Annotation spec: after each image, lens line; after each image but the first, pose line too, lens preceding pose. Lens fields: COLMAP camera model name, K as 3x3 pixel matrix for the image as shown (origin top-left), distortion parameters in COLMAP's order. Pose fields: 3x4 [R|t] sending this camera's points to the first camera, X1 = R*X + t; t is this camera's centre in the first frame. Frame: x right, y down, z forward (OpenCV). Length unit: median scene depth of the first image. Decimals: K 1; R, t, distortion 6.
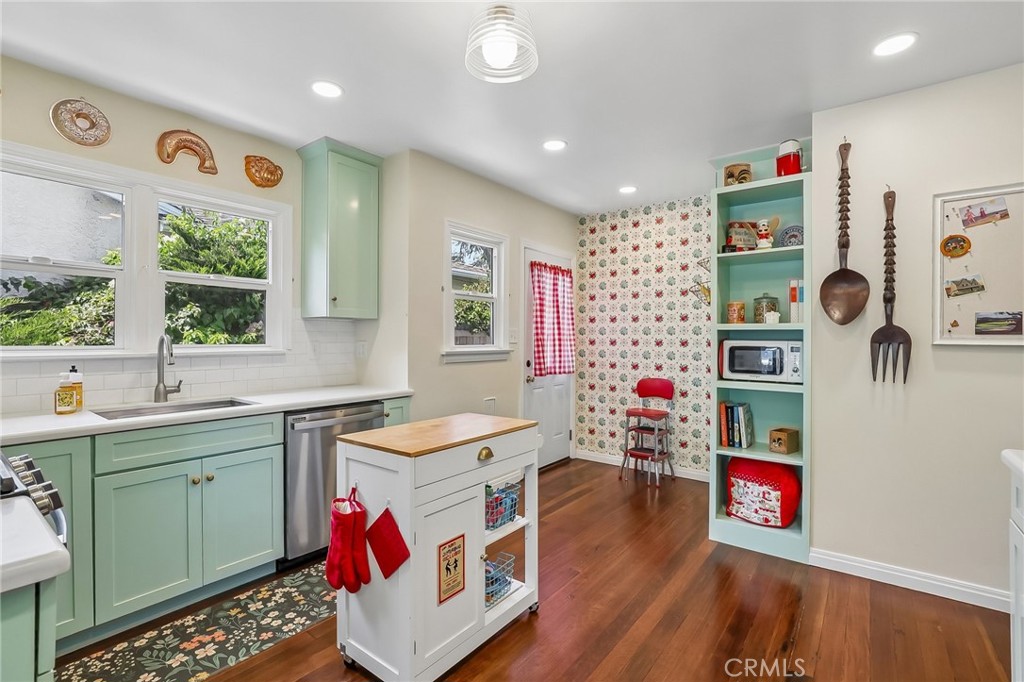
lens RADIAL K [[466.3, 0, 512.0], [0, 466.3, 341.0], [0, 0, 1]] dist [-0.019563, 0.006853]
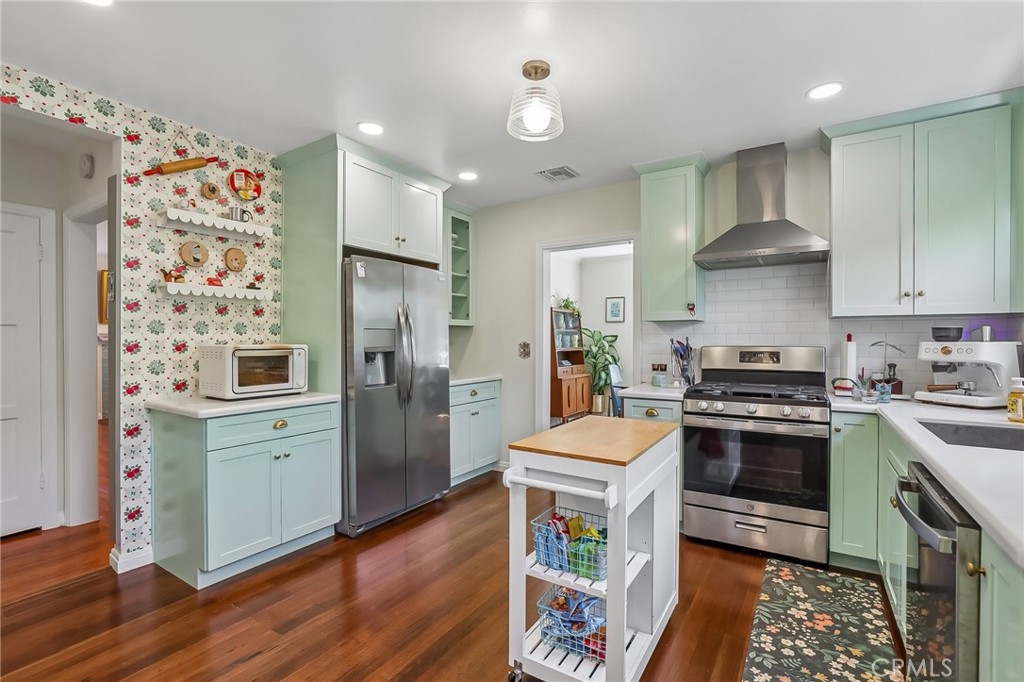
lens RADIAL K [[472.0, 0, 526.5], [0, 472.0, 341.9], [0, 0, 1]] dist [0.012659, 0.000227]
pose [[-0.992807, -0.000048, -0.119724, 0.114116], [-0.001658, 0.999909, 0.013351, -0.011475], [0.119713, 0.013453, -0.992717, 1.628640]]
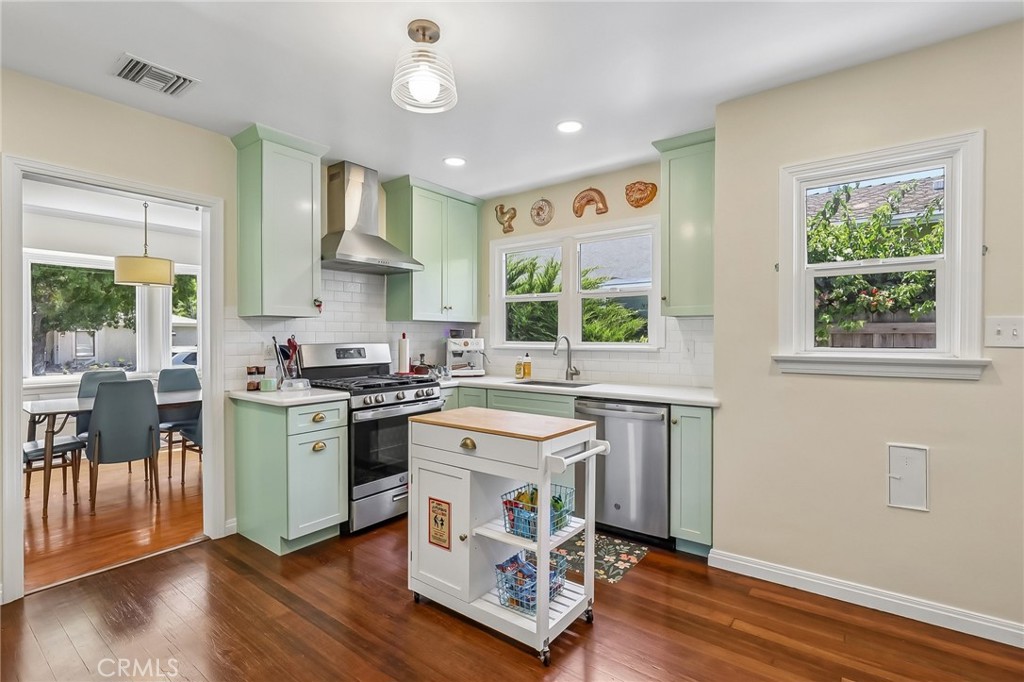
lens RADIAL K [[474.5, 0, 515.4], [0, 474.5, 339.3], [0, 0, 1]] dist [-0.002282, -0.000234]
pose [[0.017444, 0.003427, -0.999842, 0.813469], [-0.006226, 0.999975, 0.003318, -0.003191], [0.999828, 0.006167, 0.017465, 0.845957]]
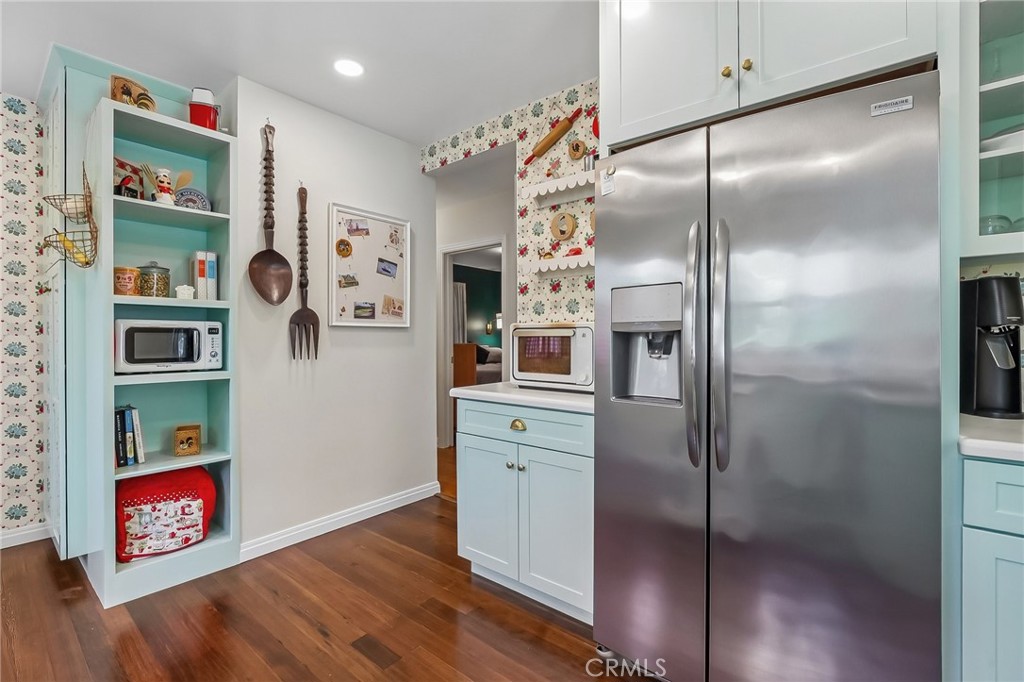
lens RADIAL K [[466.3, 0, 512.0], [0, 466.3, 341.0], [0, 0, 1]] dist [-0.019563, 0.006853]
pose [[0.025836, -0.011119, 0.999604, -0.279372], [0.009741, 0.999893, 0.010871, 0.036516], [-0.999619, 0.009456, 0.025942, 0.452979]]
